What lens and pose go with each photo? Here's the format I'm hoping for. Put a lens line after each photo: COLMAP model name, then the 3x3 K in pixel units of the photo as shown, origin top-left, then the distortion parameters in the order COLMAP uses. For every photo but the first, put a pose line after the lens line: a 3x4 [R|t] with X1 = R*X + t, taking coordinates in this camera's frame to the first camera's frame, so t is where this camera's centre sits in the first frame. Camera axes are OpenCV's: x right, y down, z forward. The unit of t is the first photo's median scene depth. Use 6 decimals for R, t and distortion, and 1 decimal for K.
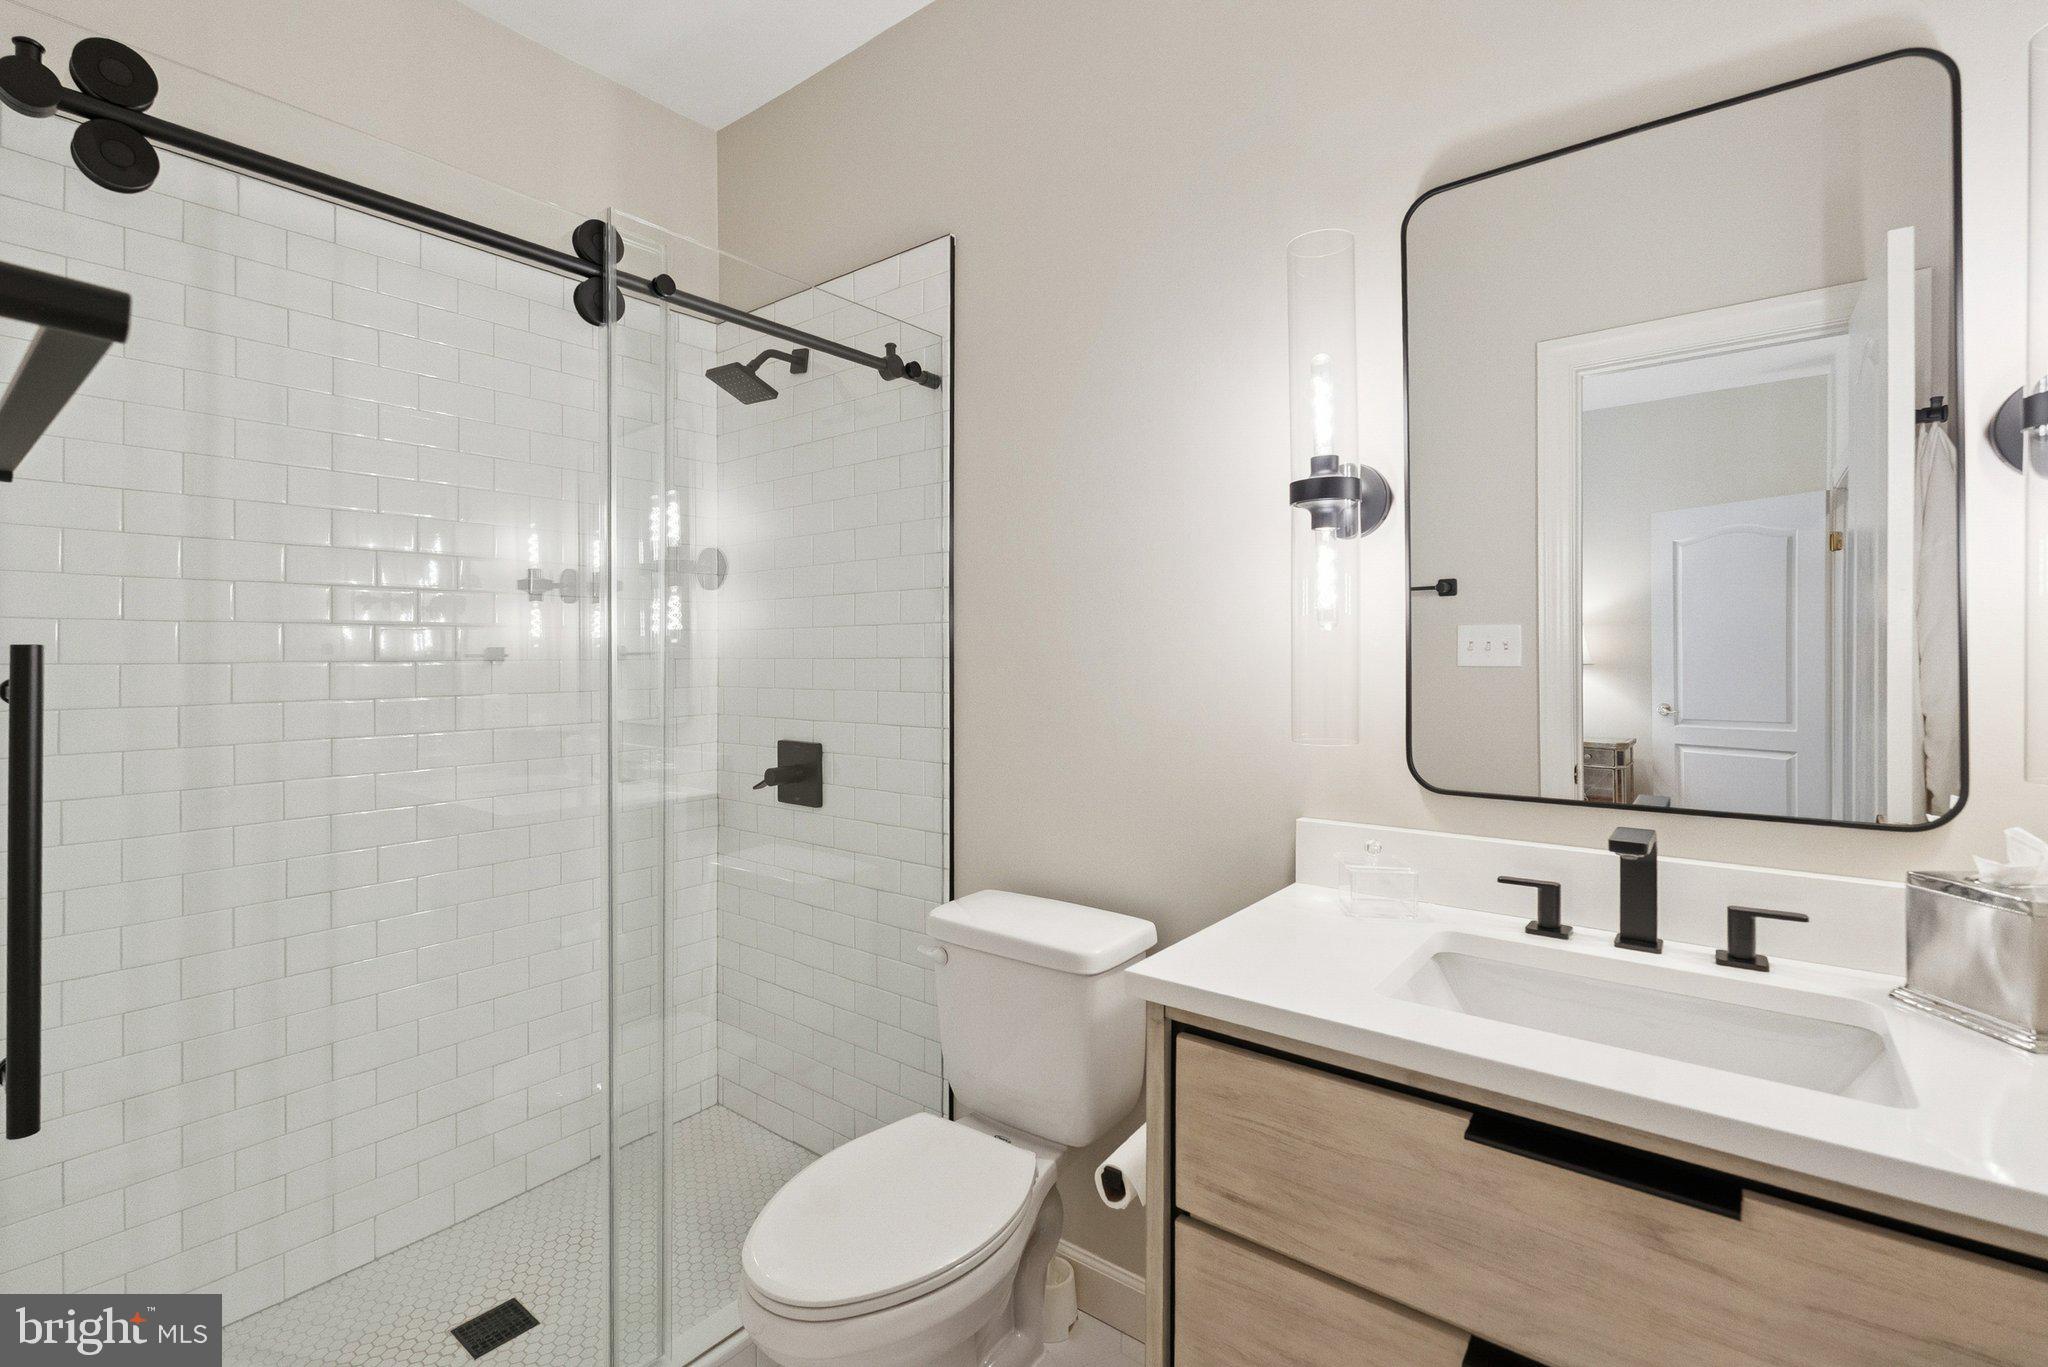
lens RADIAL K [[920.8, 0, 1014.6], [0, 920.8, 643.5], [0, 0, 1]] dist [0.000940, 0.000292]
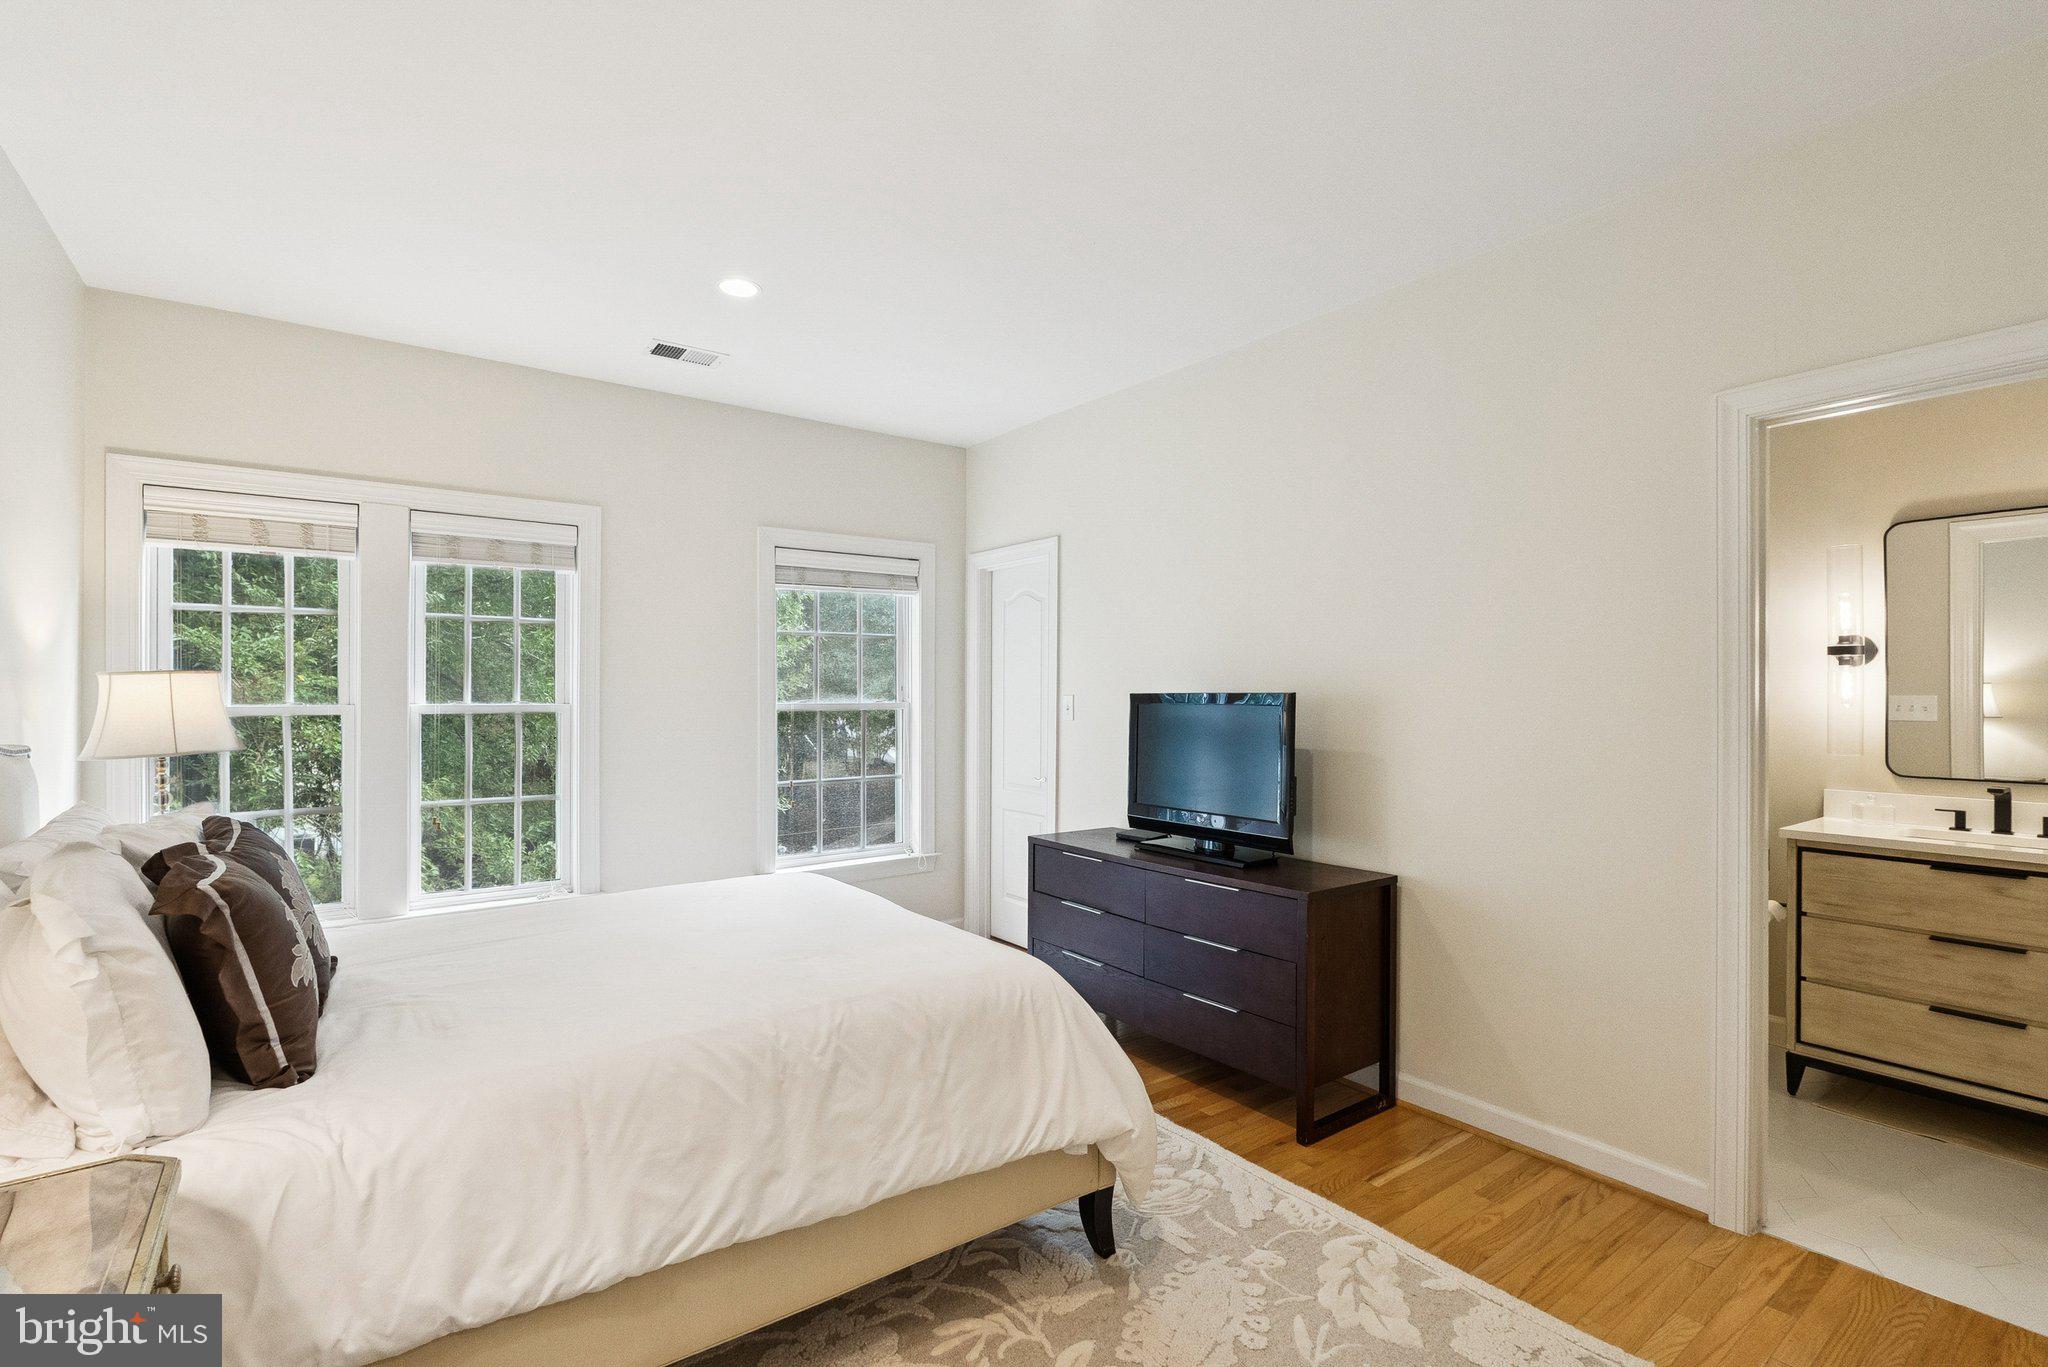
lens RADIAL K [[913.2, 0, 1024.0], [0, 913.2, 683.5], [0, 0, 1]] dist [0.000573, -0.000020]
pose [[0.965935, -0.000171, -0.258785, -1.136822], [0.000555, 0.999999, 0.001411, -0.083275], [0.258785, -0.001507, 0.965934, -1.893552]]
